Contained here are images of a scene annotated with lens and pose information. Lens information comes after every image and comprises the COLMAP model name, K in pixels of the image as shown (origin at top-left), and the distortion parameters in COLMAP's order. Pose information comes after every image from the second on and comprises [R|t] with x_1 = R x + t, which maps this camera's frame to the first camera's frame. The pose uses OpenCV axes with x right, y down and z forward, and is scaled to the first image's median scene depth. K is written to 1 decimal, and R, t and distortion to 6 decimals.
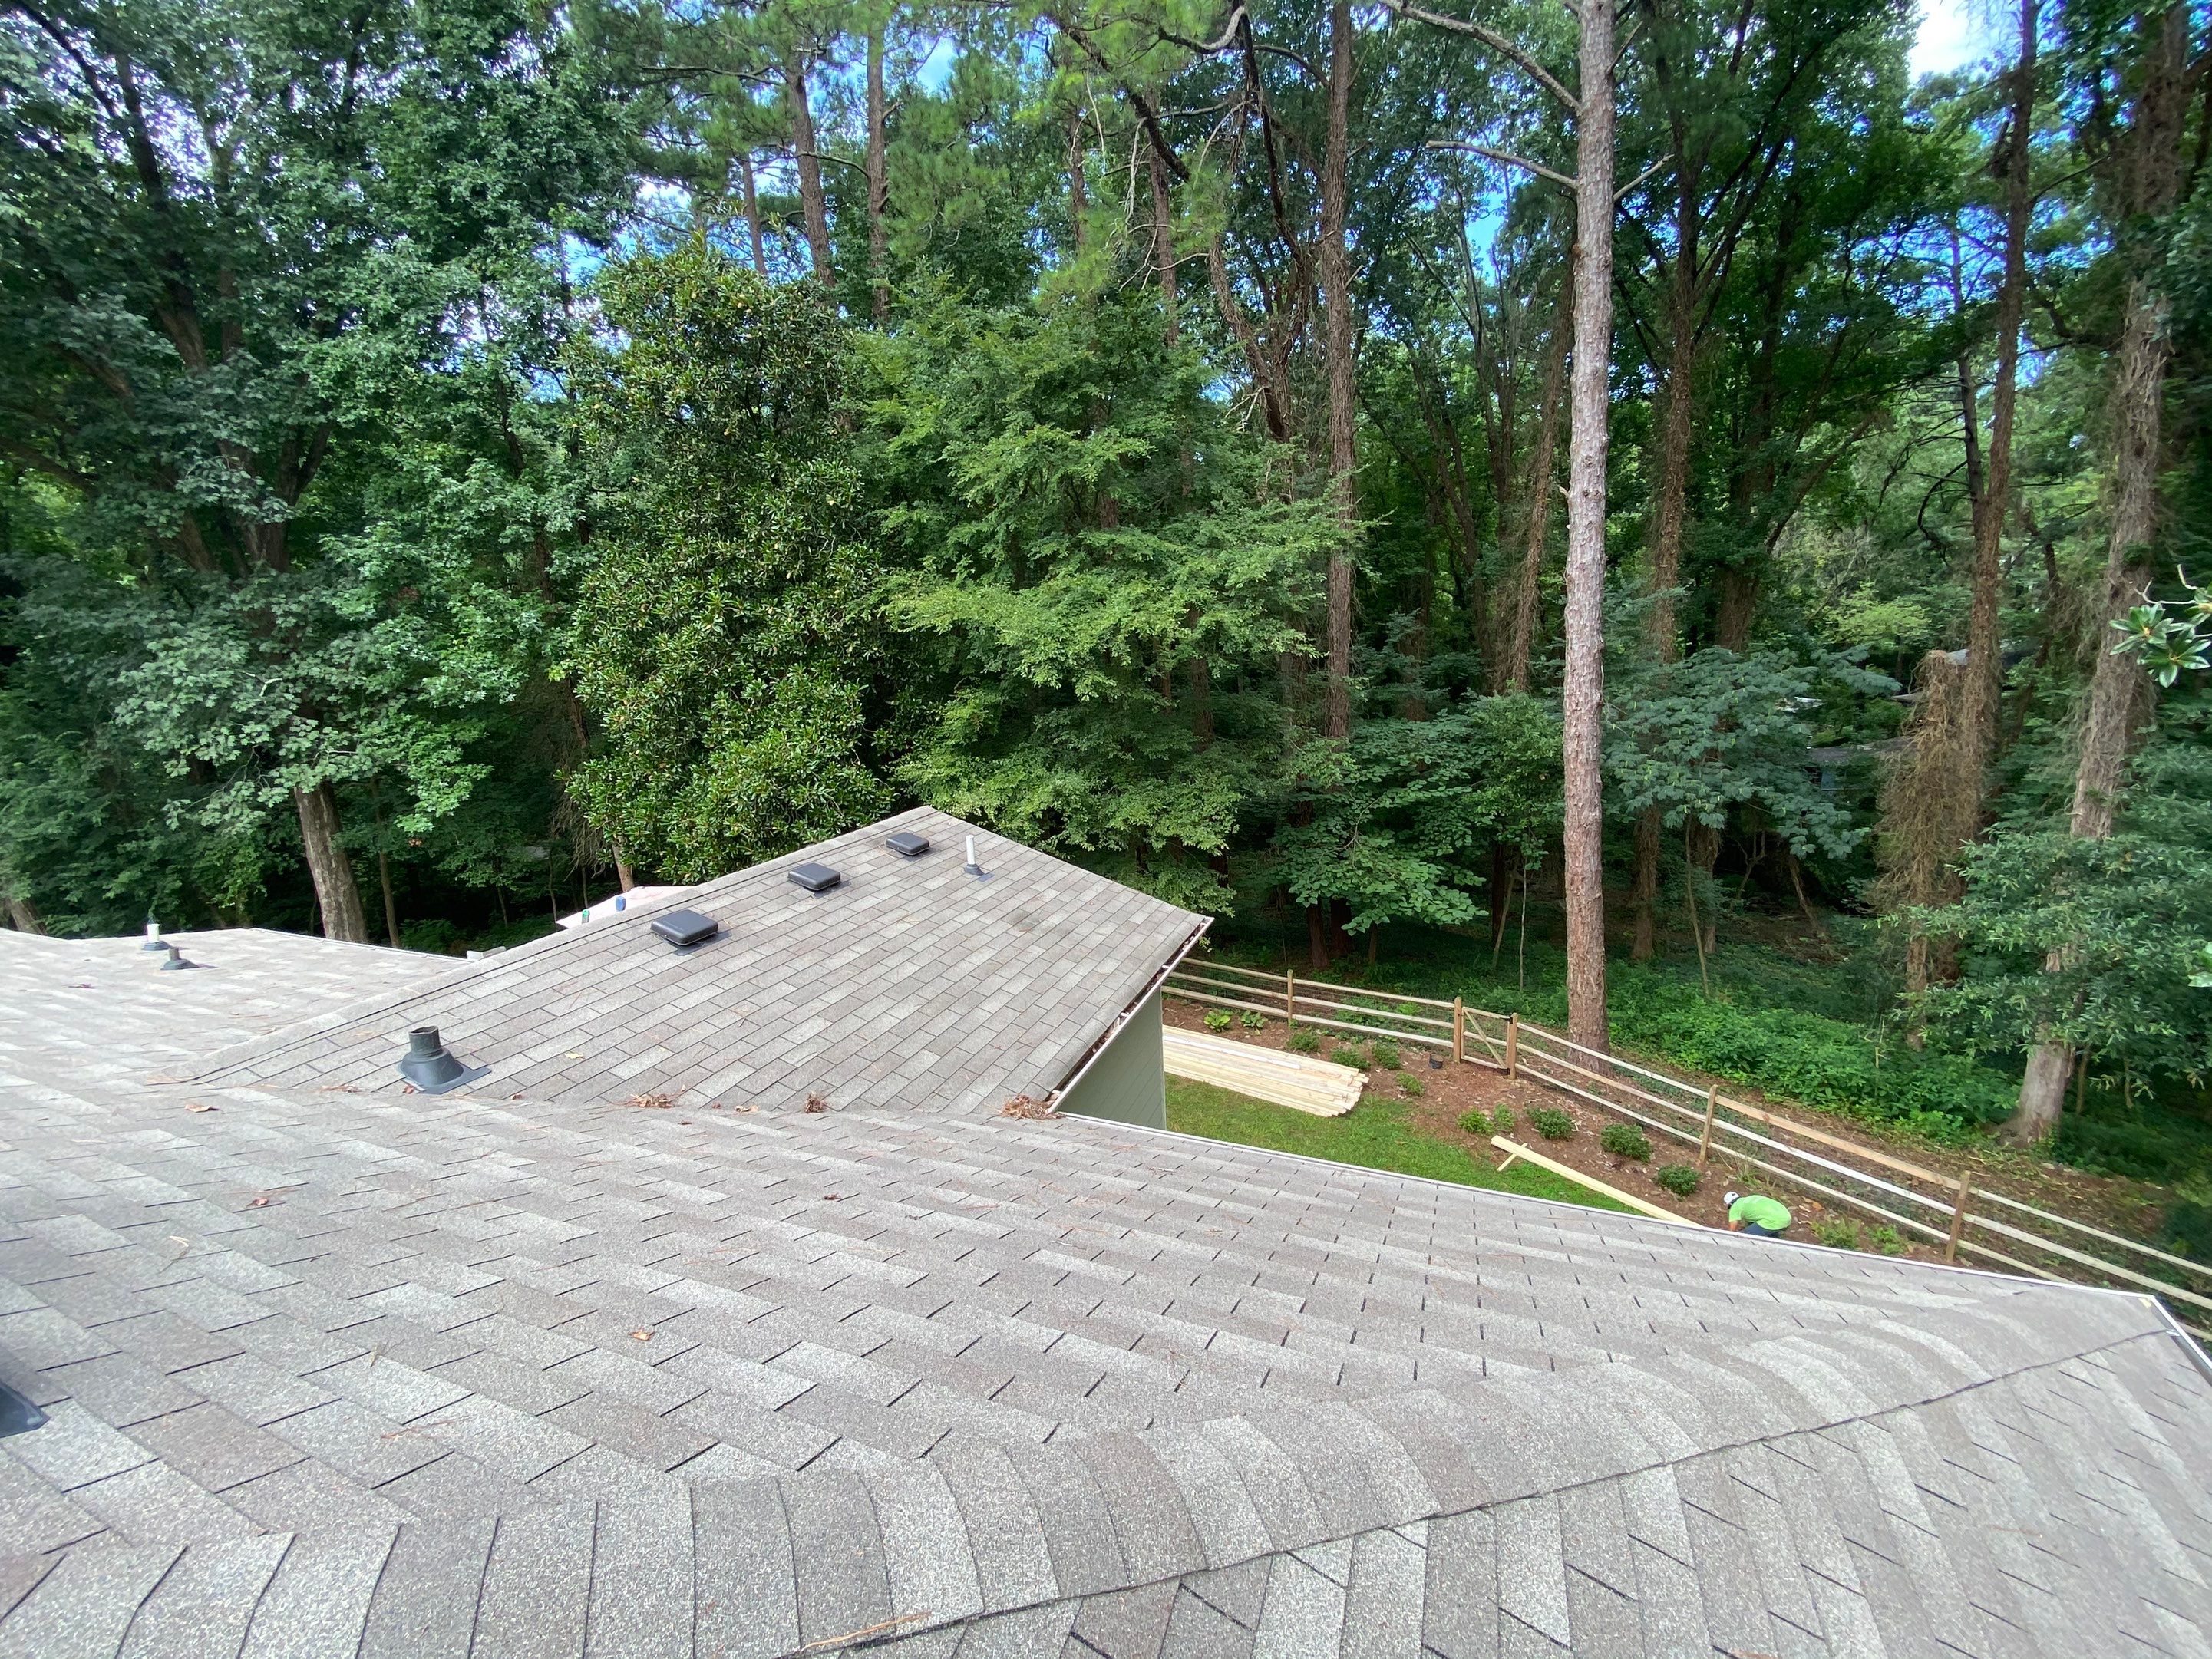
lens RADIAL K [[906.0, 0, 1108.6], [0, 906.0, 832.3], [0, 0, 1]] dist [0.013854, -0.013617]
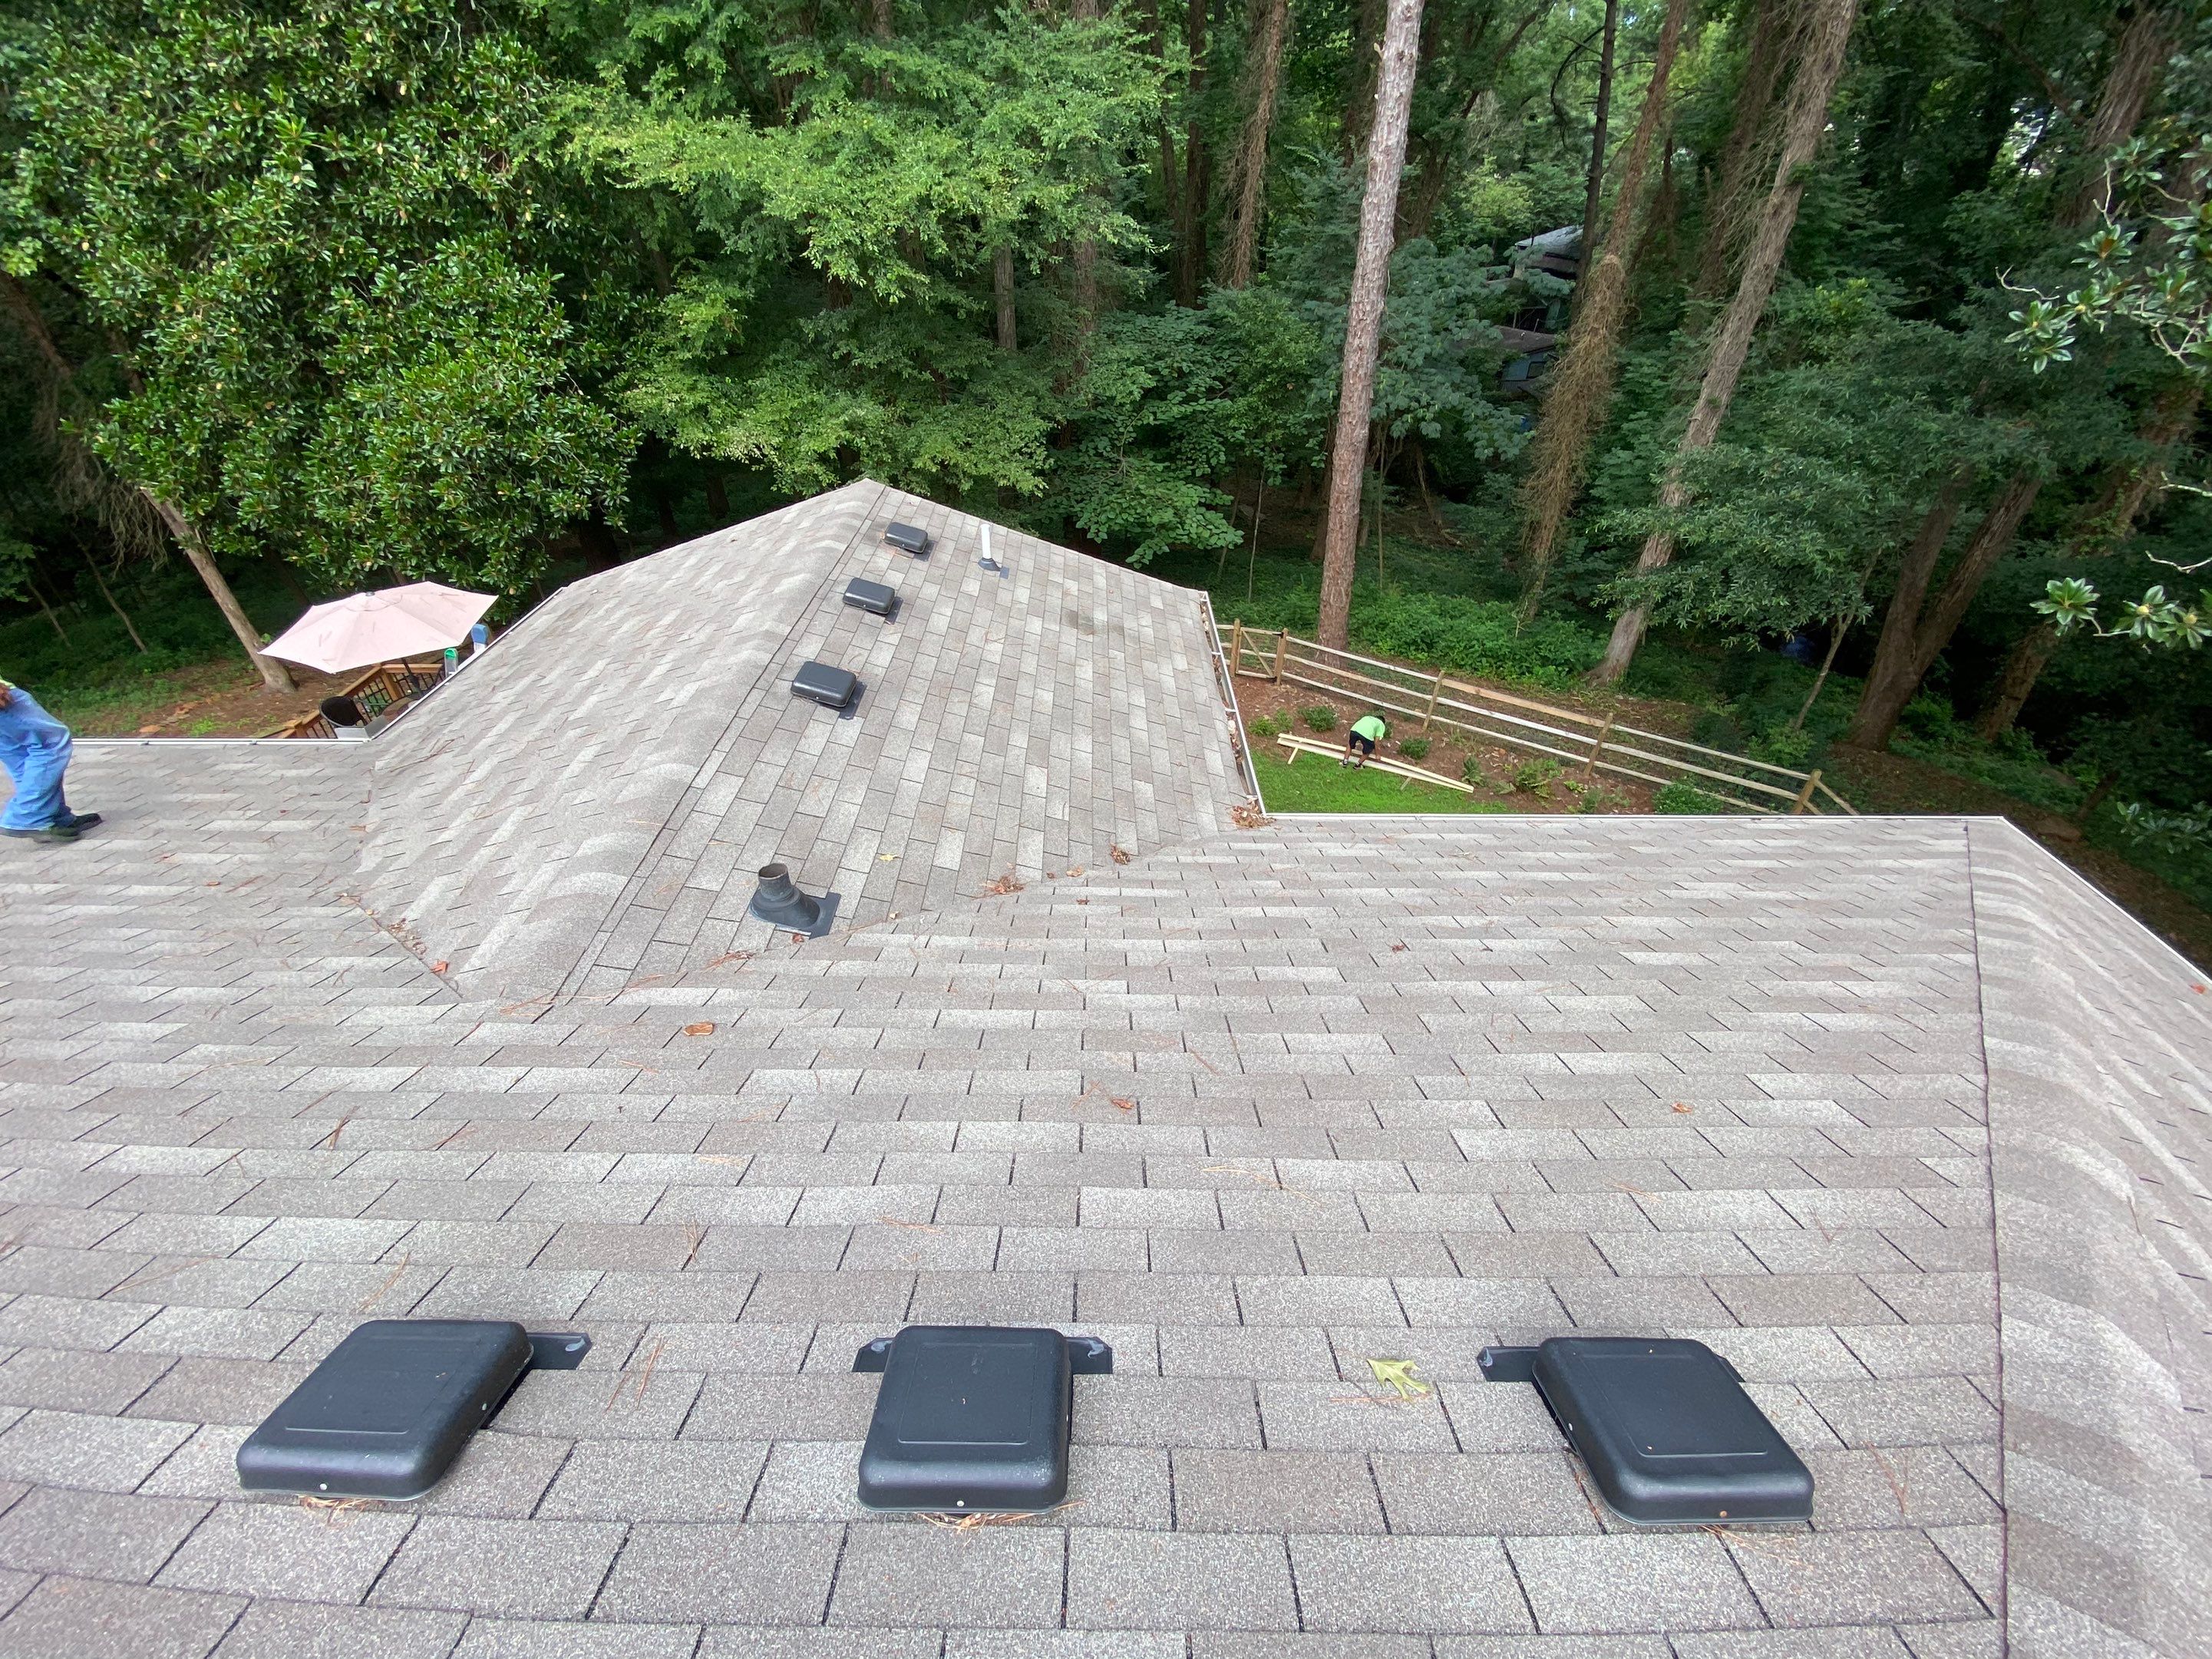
lens RADIAL K [[906.0, 0, 1110.6], [0, 906.0, 835.7], [0, 0, 1]] dist [0.013854, -0.013617]
pose [[0.919182, -0.189665, 0.345155, -0.202329], [0.032047, 0.909513, 0.414438, -0.041166], [-0.392528, -0.369882, 0.842086, 0.049312]]
